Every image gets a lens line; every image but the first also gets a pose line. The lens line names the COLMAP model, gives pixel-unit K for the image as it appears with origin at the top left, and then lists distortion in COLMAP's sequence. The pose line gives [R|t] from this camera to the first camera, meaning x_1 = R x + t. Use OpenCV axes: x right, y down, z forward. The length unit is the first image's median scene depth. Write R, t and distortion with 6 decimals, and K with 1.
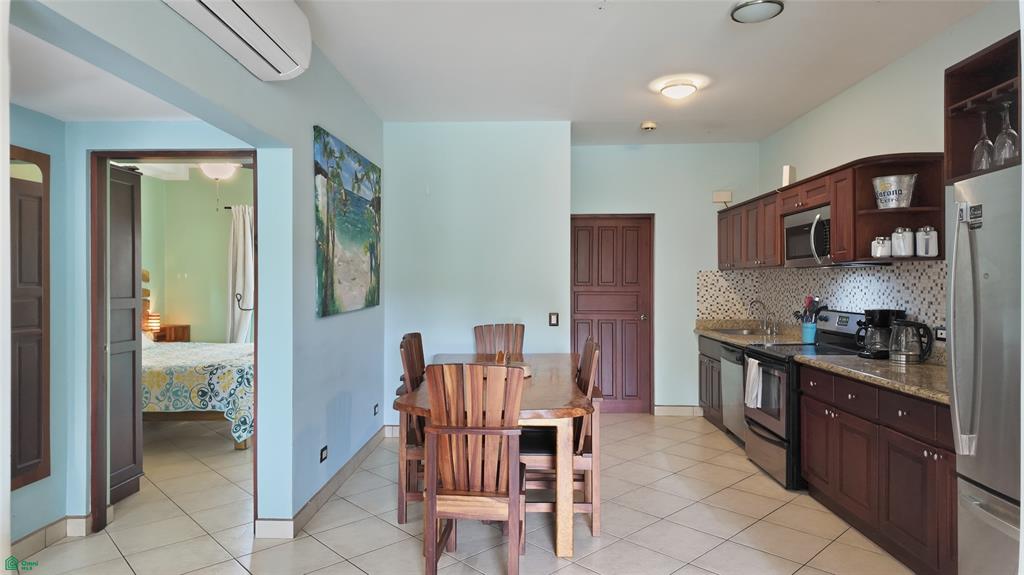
lens RADIAL K [[603.1, 0, 512.0], [0, 603.1, 287.5], [0, 0, 1]] dist [0.083337, -0.089565]
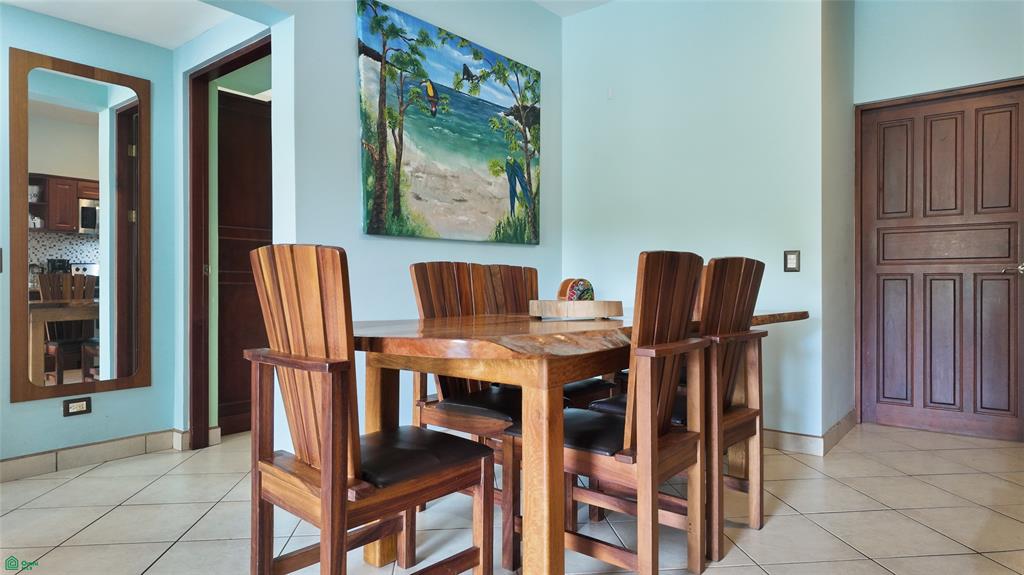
lens RADIAL K [[590.8, 0, 512.1], [0, 590.8, 291.2], [0, 0, 1]] dist [0.077012, -0.080353]
pose [[0.789398, 0.004956, -0.613862, 0.297091], [-0.003573, 0.999988, 0.003479, 0.111801], [0.613871, -0.000553, 0.789406, 0.457942]]
